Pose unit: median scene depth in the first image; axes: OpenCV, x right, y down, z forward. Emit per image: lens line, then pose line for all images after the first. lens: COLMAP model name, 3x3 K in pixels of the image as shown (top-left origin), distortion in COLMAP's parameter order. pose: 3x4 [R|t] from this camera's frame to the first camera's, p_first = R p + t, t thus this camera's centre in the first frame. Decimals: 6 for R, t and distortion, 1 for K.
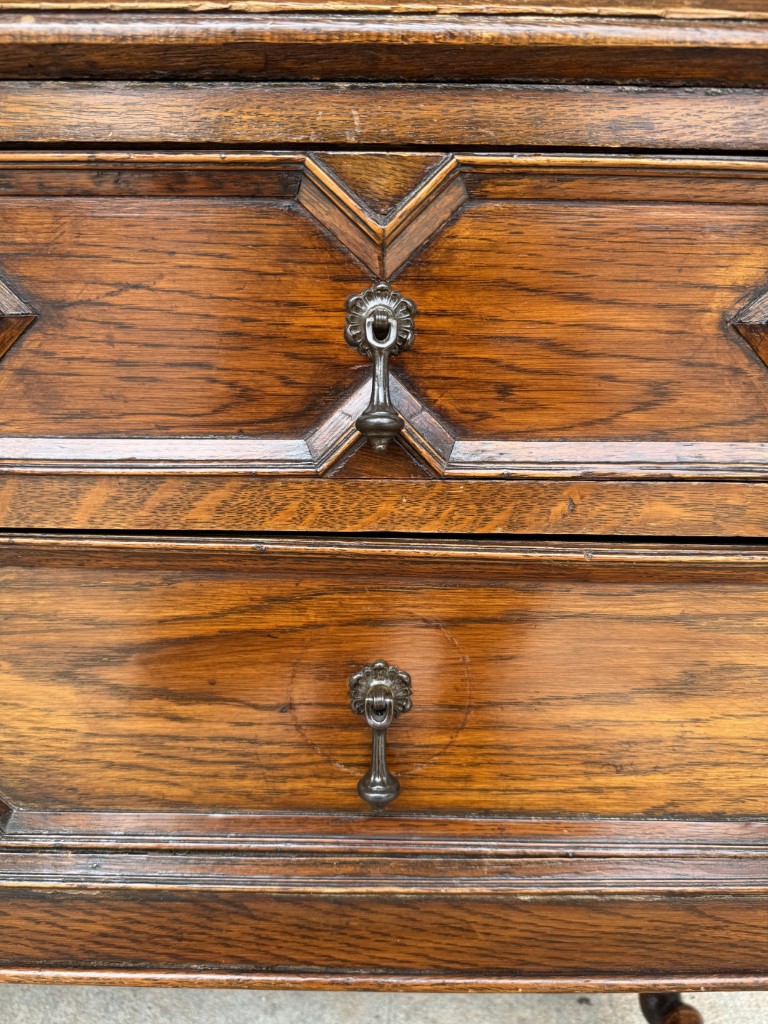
lens RADIAL K [[819.2, 0, 361.9], [0, 819.2, 555.2], [0, 0, 1]] dist [-0.003304, -0.026388]
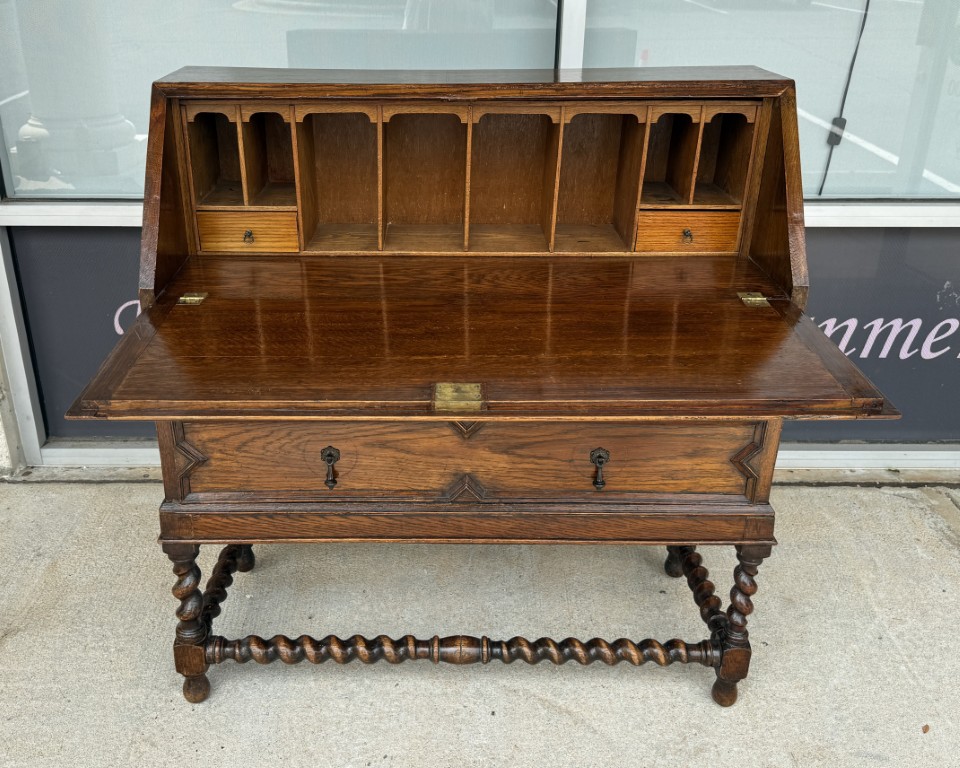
lens RADIAL K [[798.6, 0, 437.9], [0, 798.6, 393.4], [0, 0, 1]] dist [0.065442, -0.024769]
pose [[0.999269, -0.008183, -0.037336, -0.502752], [0.014479, 0.985053, 0.171643, -0.640551], [0.035373, -0.172058, 0.984452, -2.142664]]
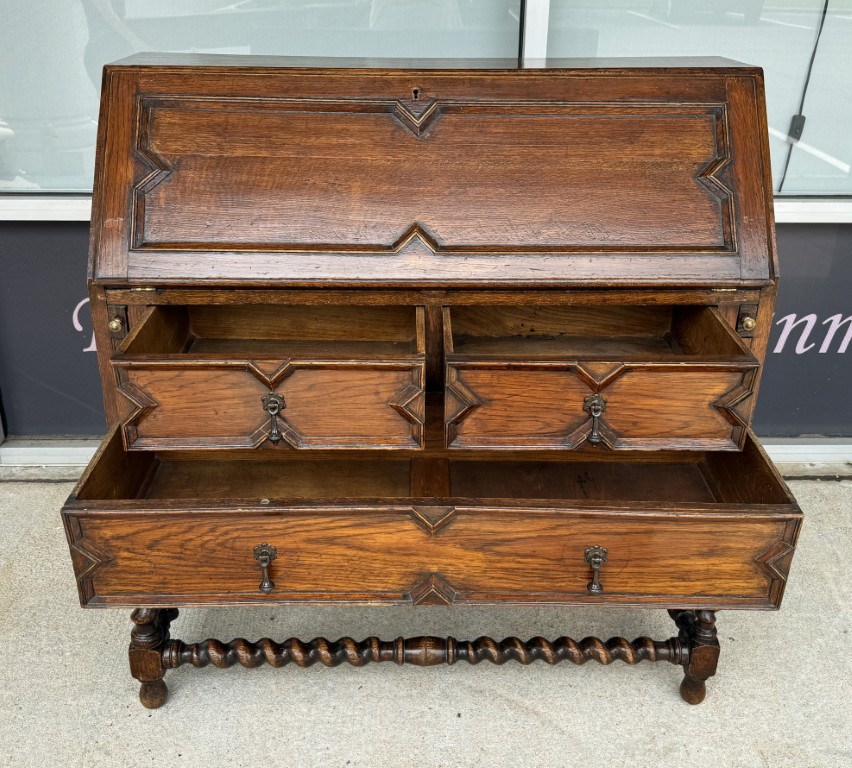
lens RADIAL K [[784.2, 0, 426.3], [0, 784.2, 387.8], [0, 0, 1]] dist [0.043848, 0.000000]
pose [[0.999898, -0.011550, -0.008378, -0.500339], [0.012792, 0.985747, 0.167746, -0.600827], [0.006321, -0.167836, 0.985795, -1.990920]]
